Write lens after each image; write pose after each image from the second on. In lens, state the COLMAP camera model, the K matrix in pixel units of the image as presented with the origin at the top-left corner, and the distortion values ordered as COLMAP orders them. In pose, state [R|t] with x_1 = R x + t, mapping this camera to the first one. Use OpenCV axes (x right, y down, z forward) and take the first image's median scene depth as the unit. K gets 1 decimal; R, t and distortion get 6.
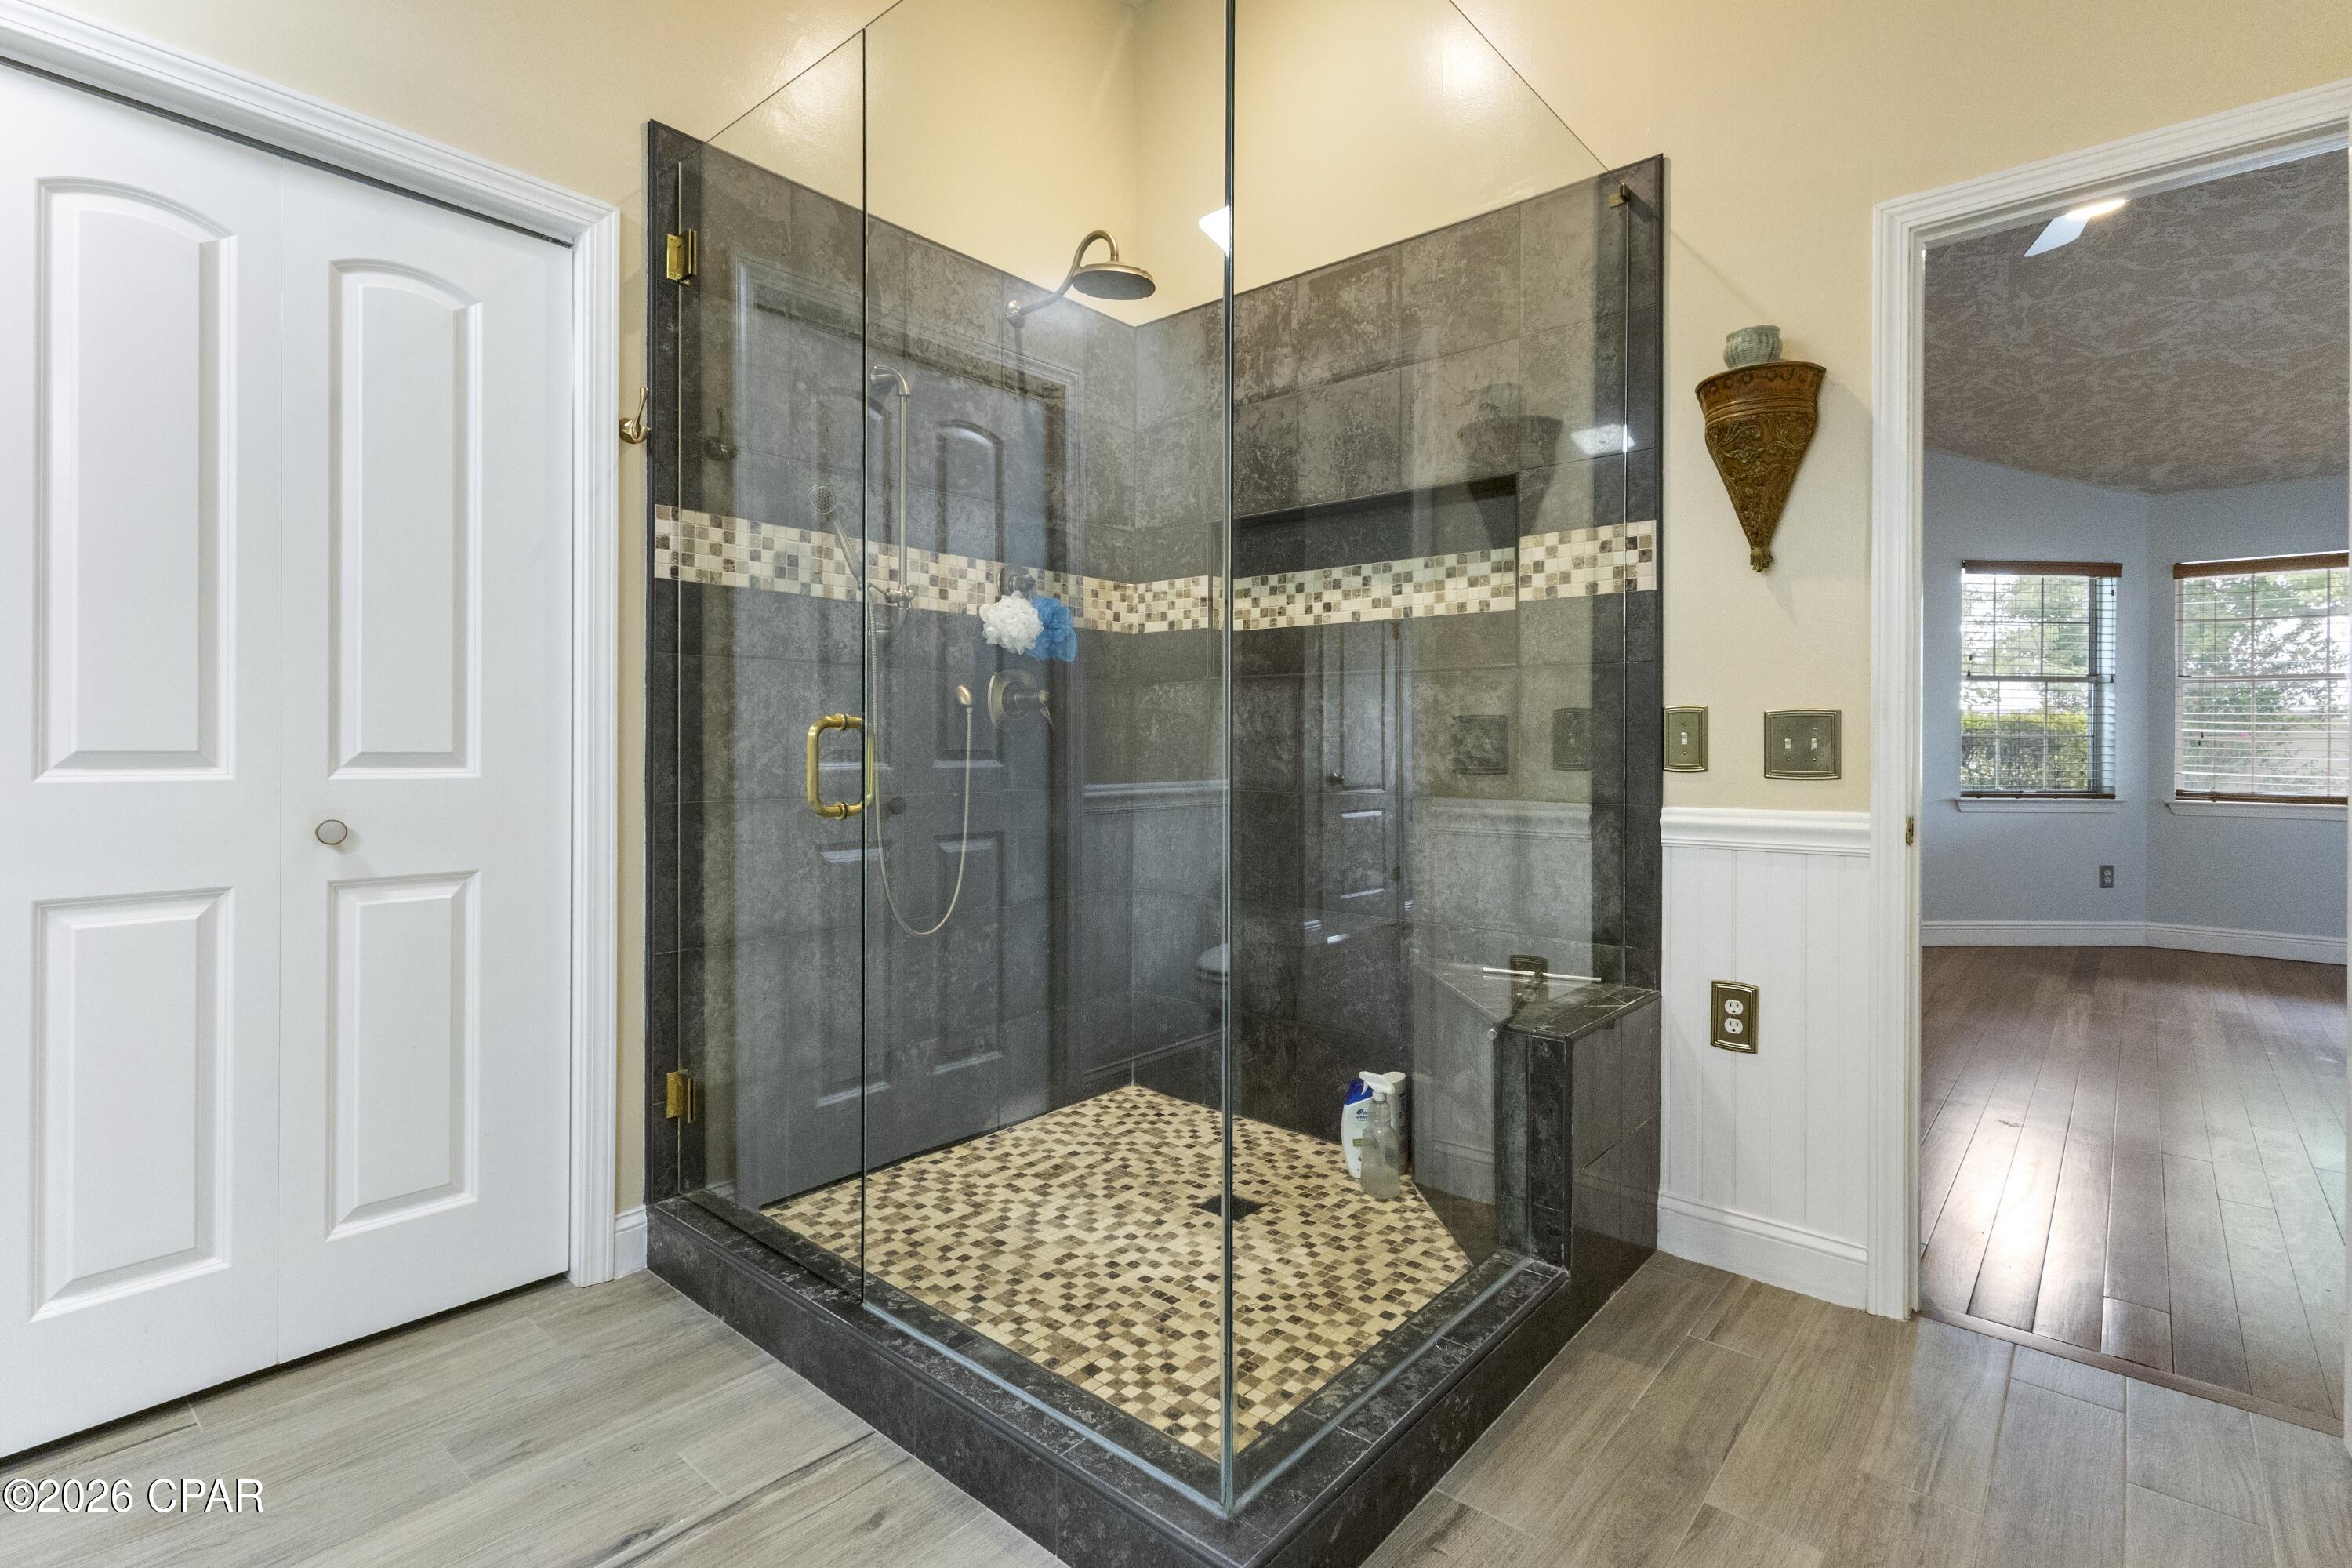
lens RADIAL K [[1111.7, 0, 1170.3], [0, 1111.7, 762.0], [0, 0, 1]] dist [0.006056, 0.000440]
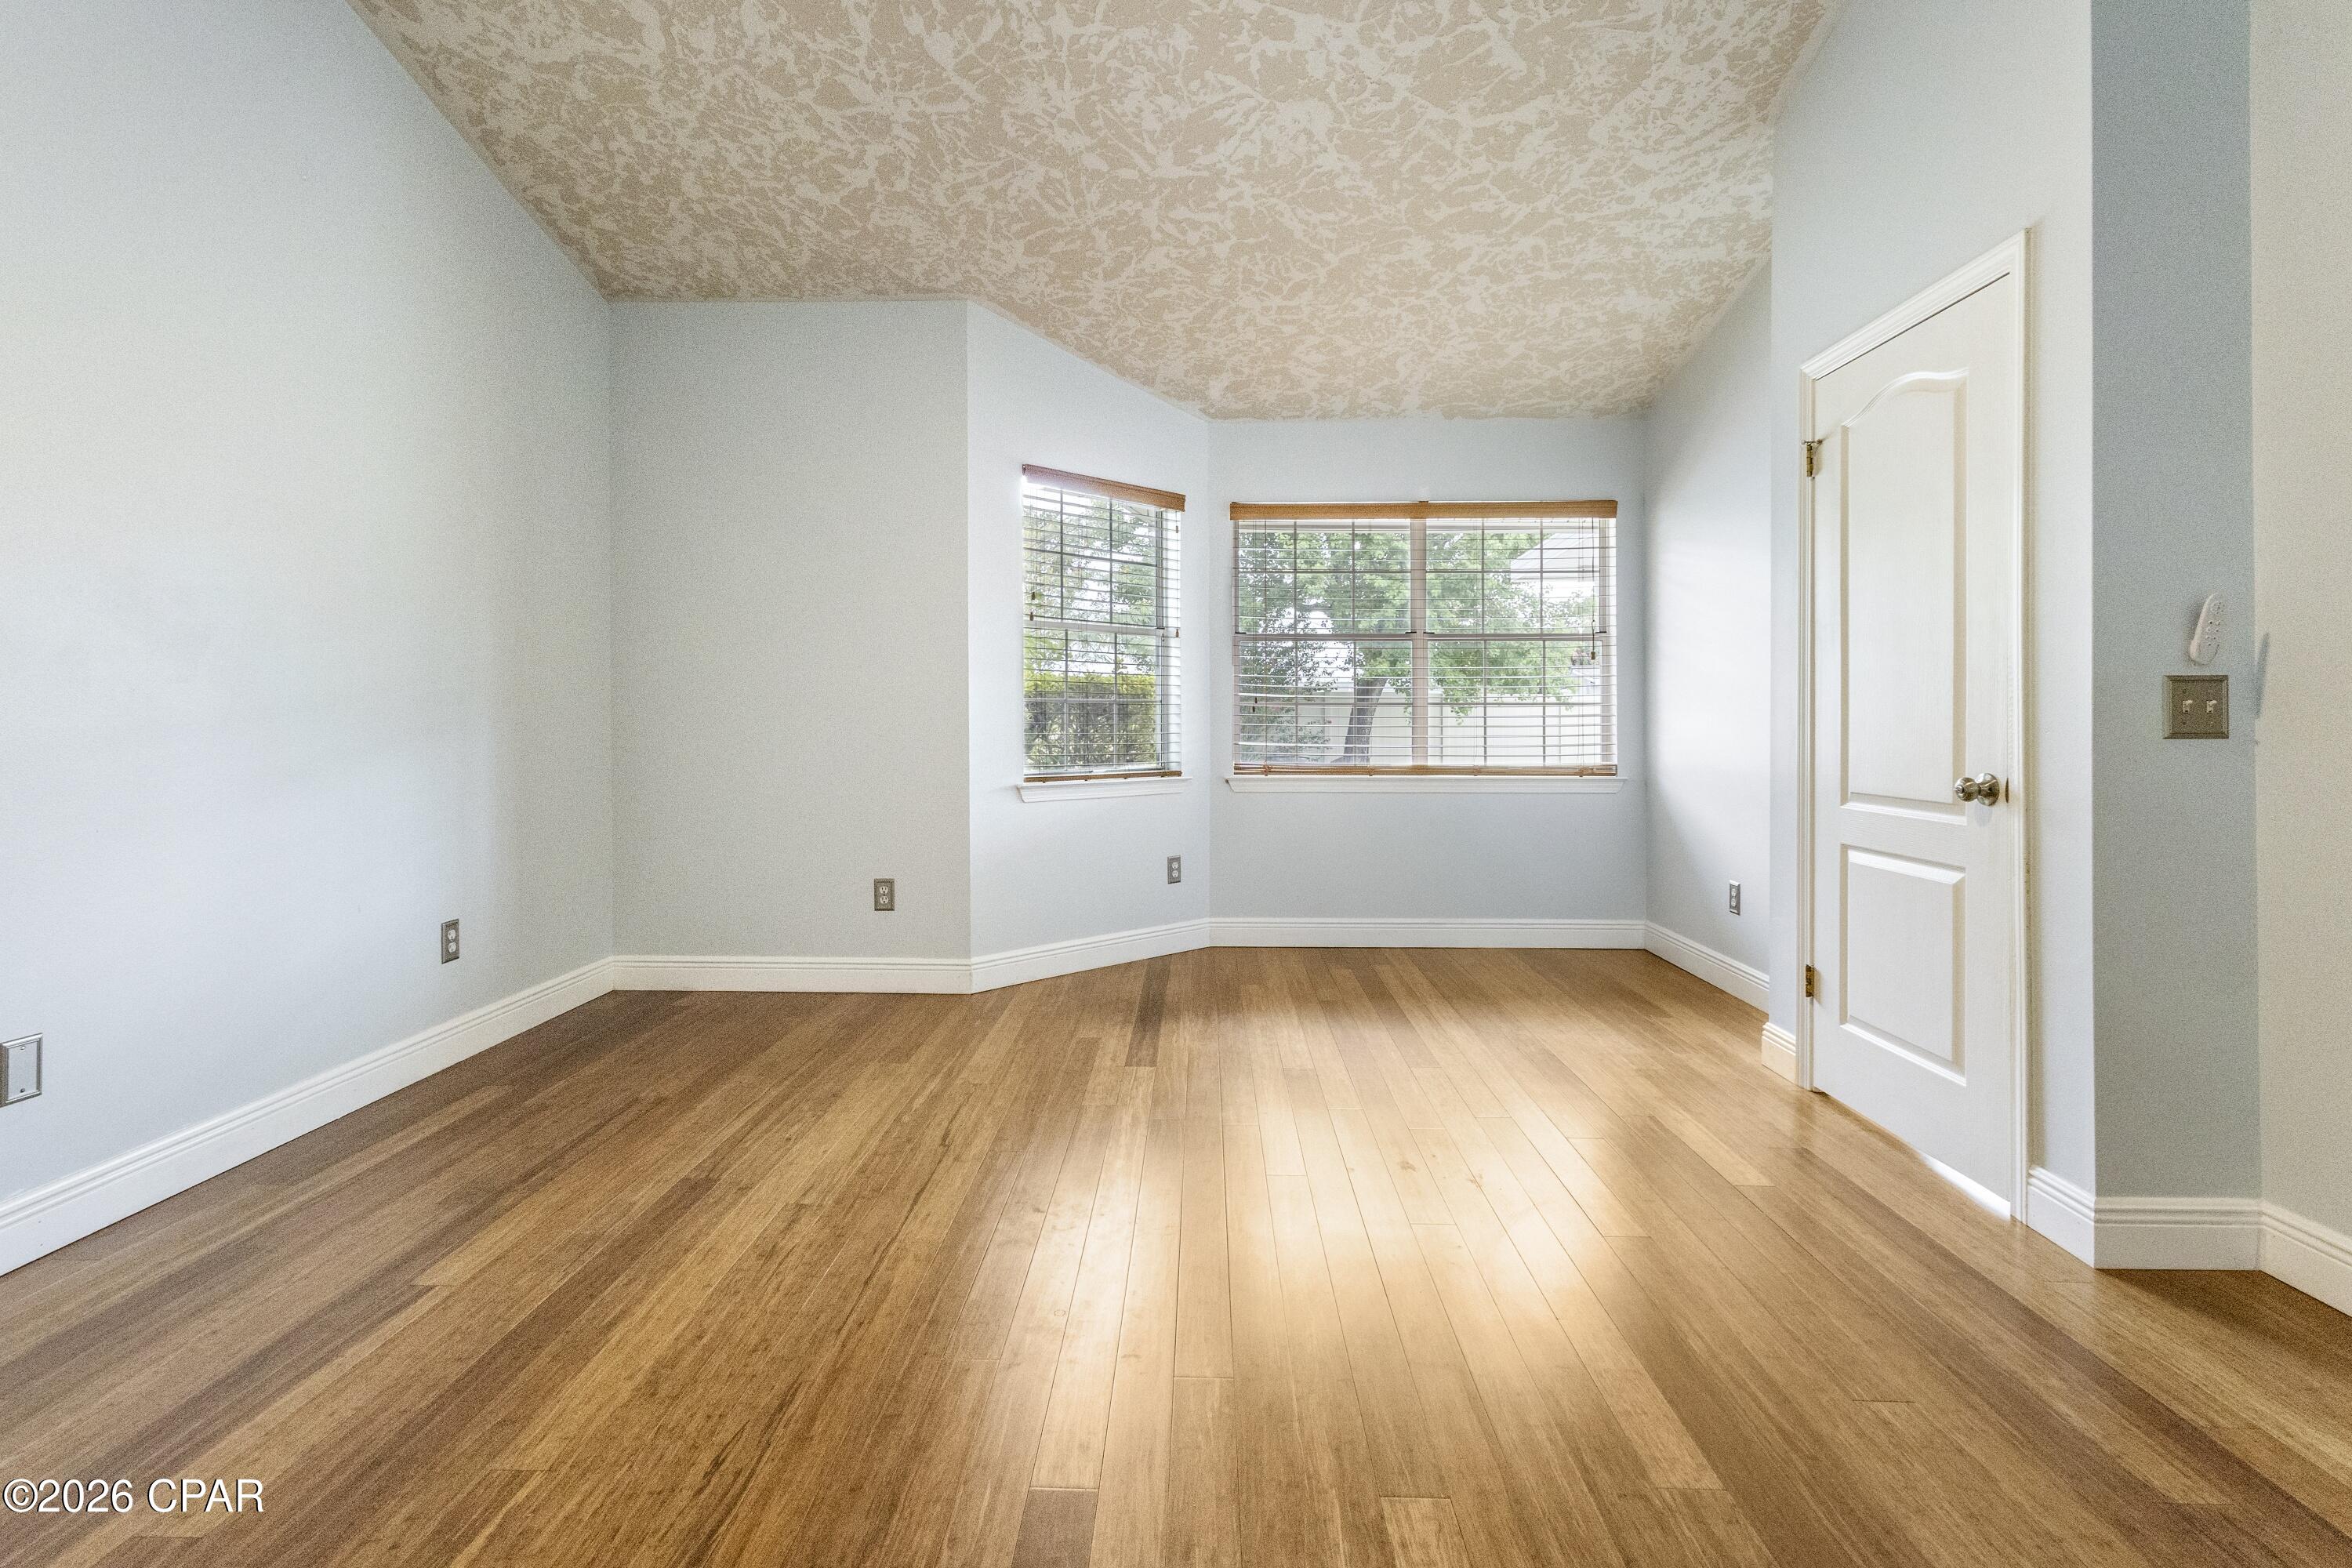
lens RADIAL K [[1038.3, 0, 1191.2], [0, 1038.3, 715.4], [0, 0, 1]] dist [0.001233, 0.000131]
pose [[0.763064, -0.001115, 0.646323, 0.383006], [0.007684, 0.999943, -0.007347, -0.007321], [-0.646278, 0.010573, 0.763029, 0.440467]]
